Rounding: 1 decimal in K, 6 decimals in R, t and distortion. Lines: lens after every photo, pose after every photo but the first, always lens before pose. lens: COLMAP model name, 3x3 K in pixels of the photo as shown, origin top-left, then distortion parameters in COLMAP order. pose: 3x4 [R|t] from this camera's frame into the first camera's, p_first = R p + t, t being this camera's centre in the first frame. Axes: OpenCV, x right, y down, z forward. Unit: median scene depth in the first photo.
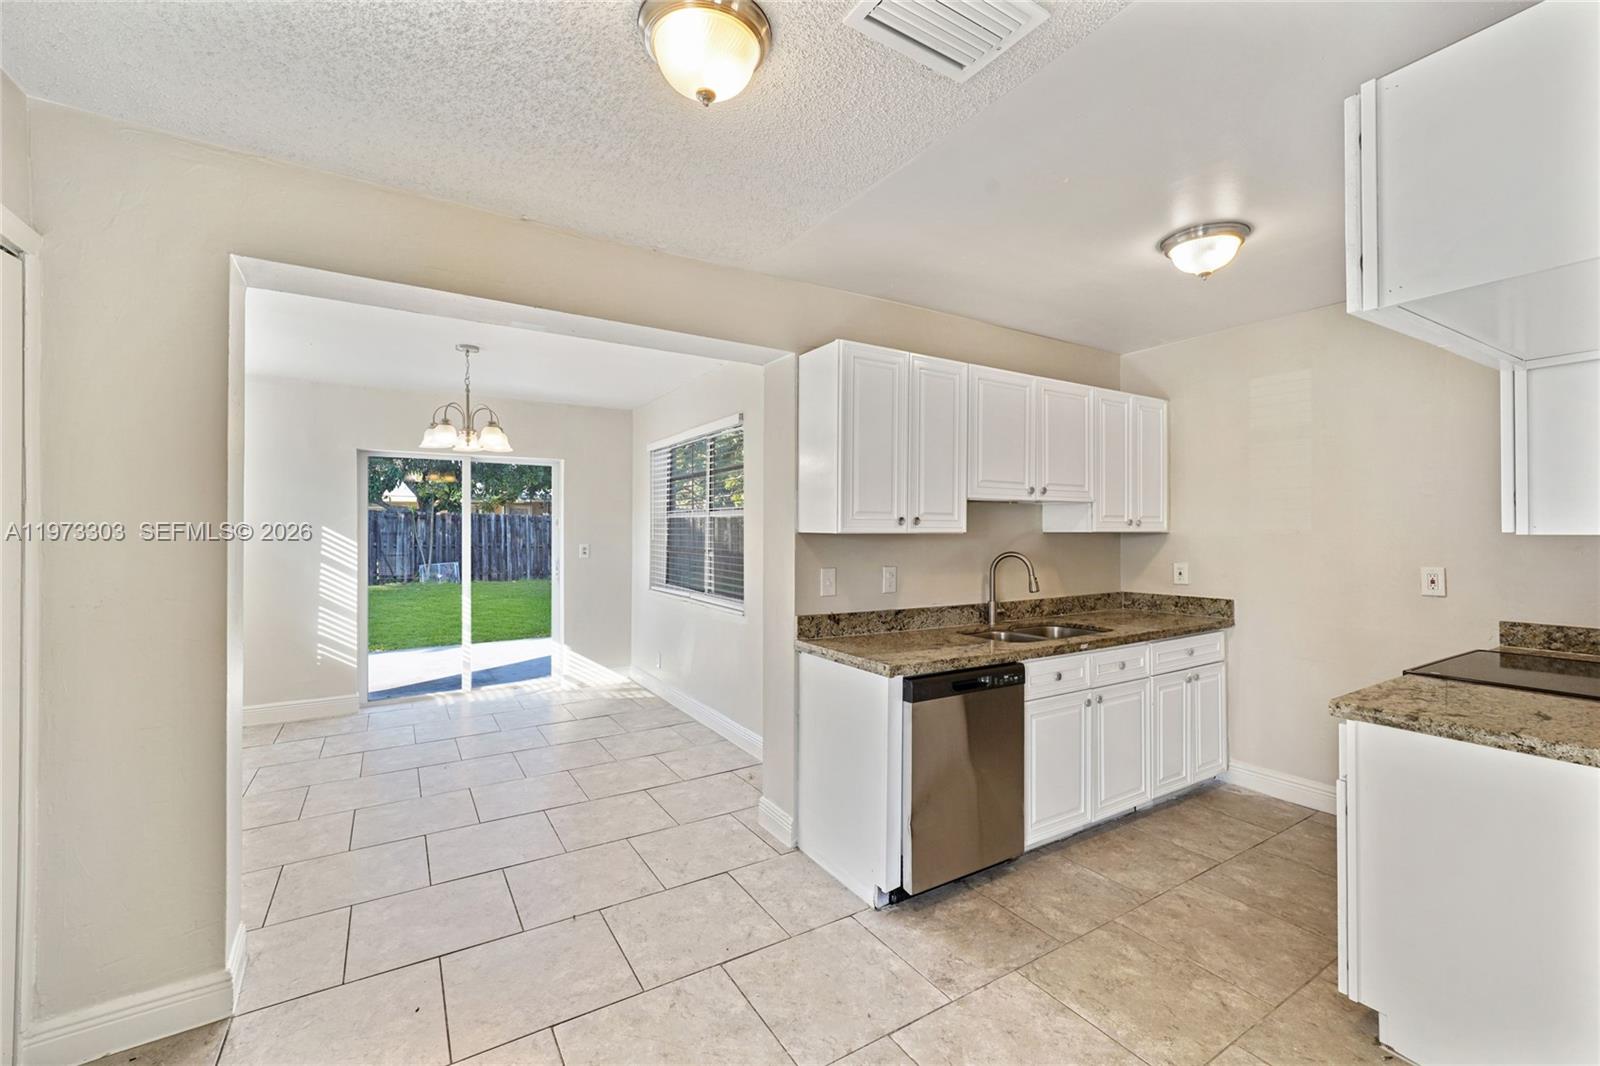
lens RADIAL K [[671.0, 0, 805.3], [0, 671.0, 528.4], [0, 0, 1]] dist [-0.000124, 0.001053]
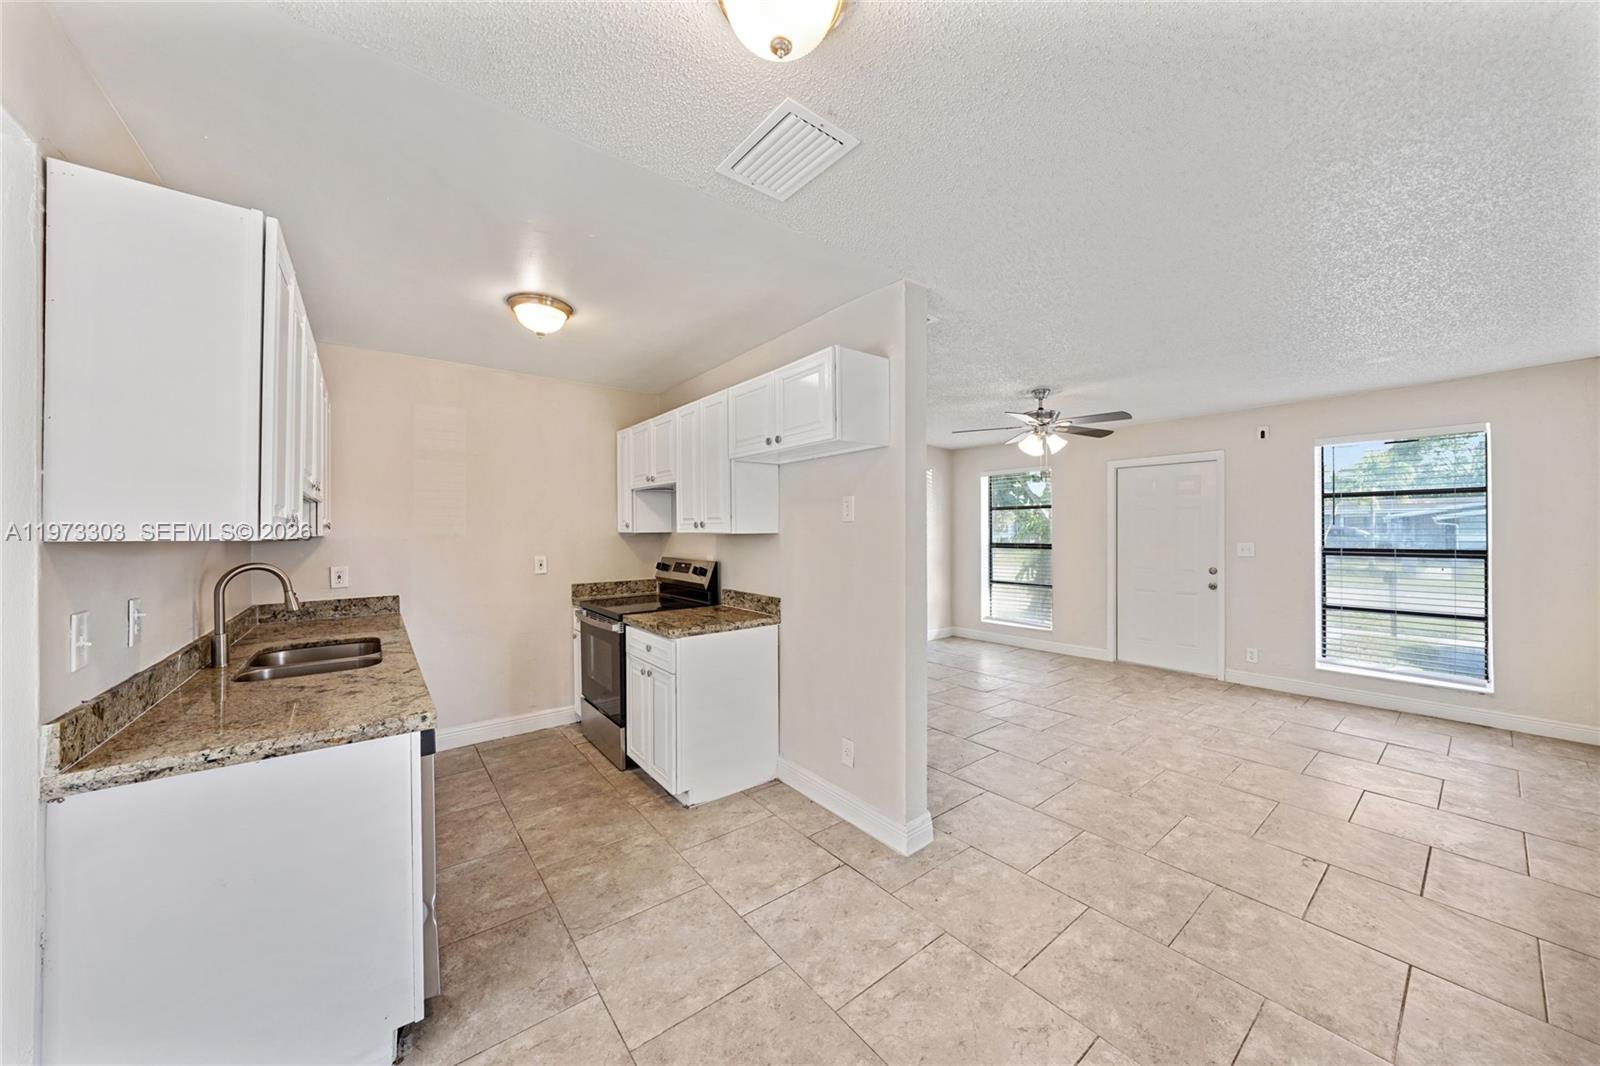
lens RADIAL K [[555.2, 0, 805.3], [0, 555.2, 530.3], [0, 0, 1]] dist [-0.010773, 0.001421]
pose [[-0.110848, 0.000624, 0.993837, -0.447449], [0.002565, 0.999997, -0.000342, -0.000354], [-0.993834, 0.002511, -0.110849, 0.534933]]
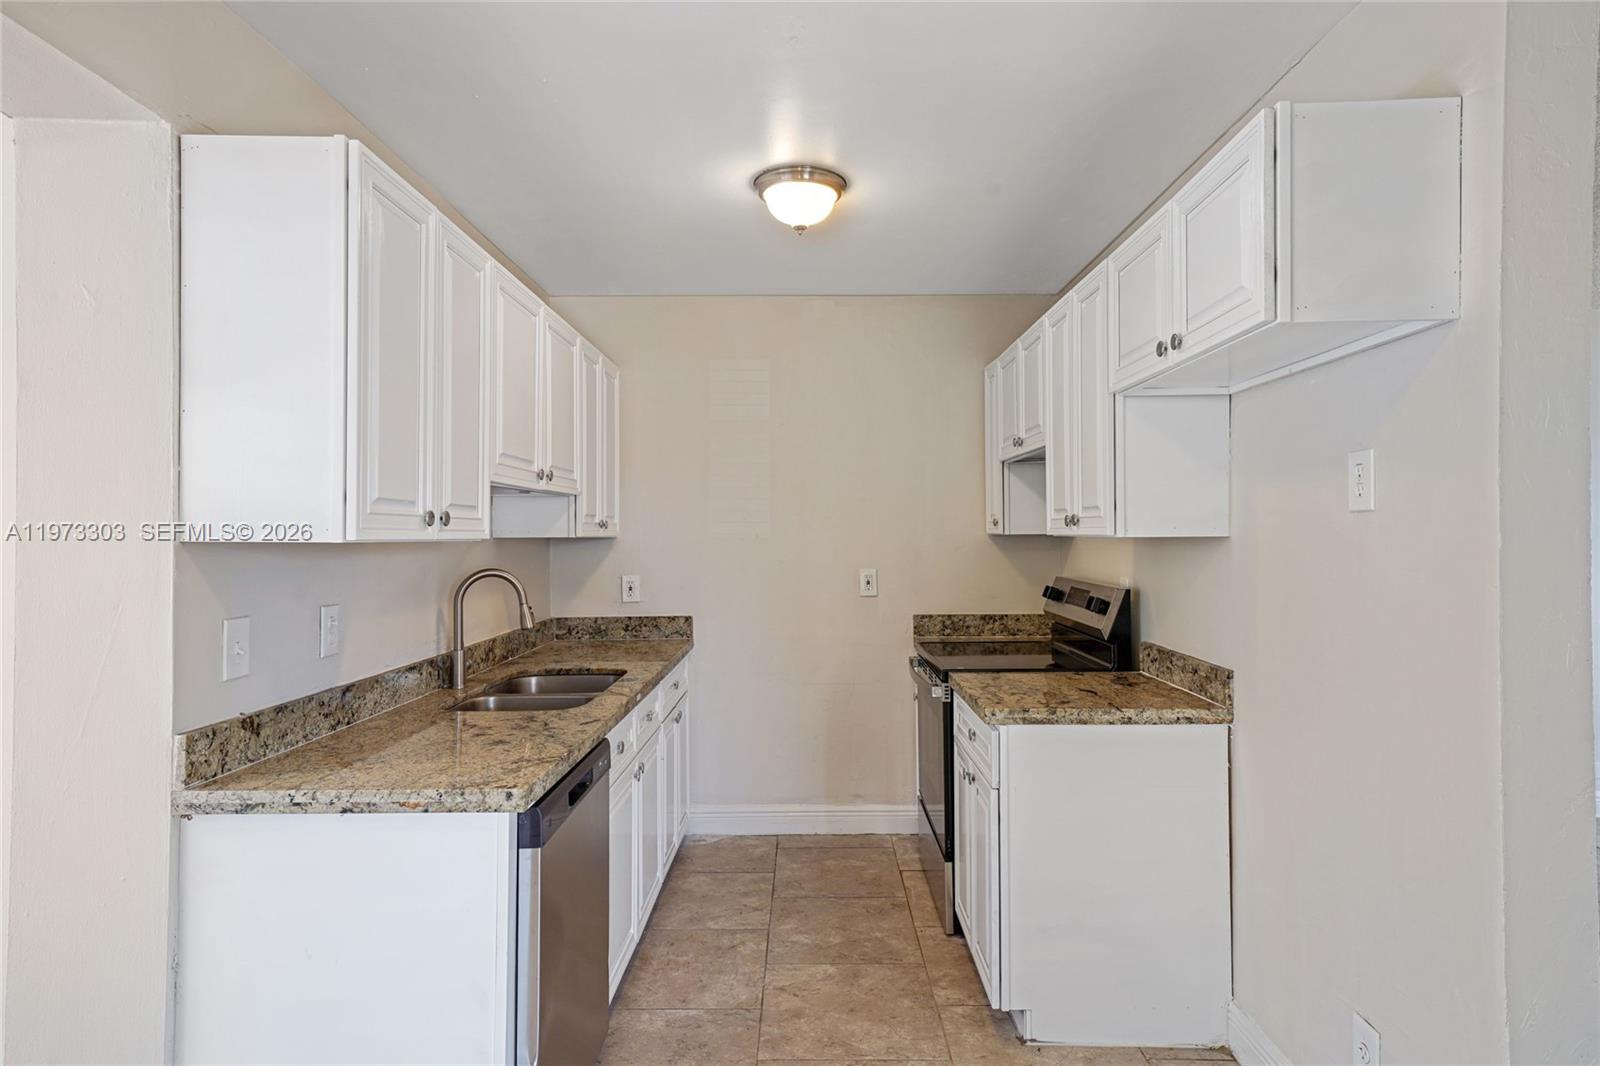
lens RADIAL K [[881.3, 0, 804.0], [0, 881.3, 526.8], [0, 0, 1]] dist [0.020378, -0.003215]
pose [[0.534367, 0.004156, 0.845243, -0.287424], [0.000733, 0.999985, -0.005380, -0.000111], [-0.845252, 0.003495, 0.534356, 0.357076]]
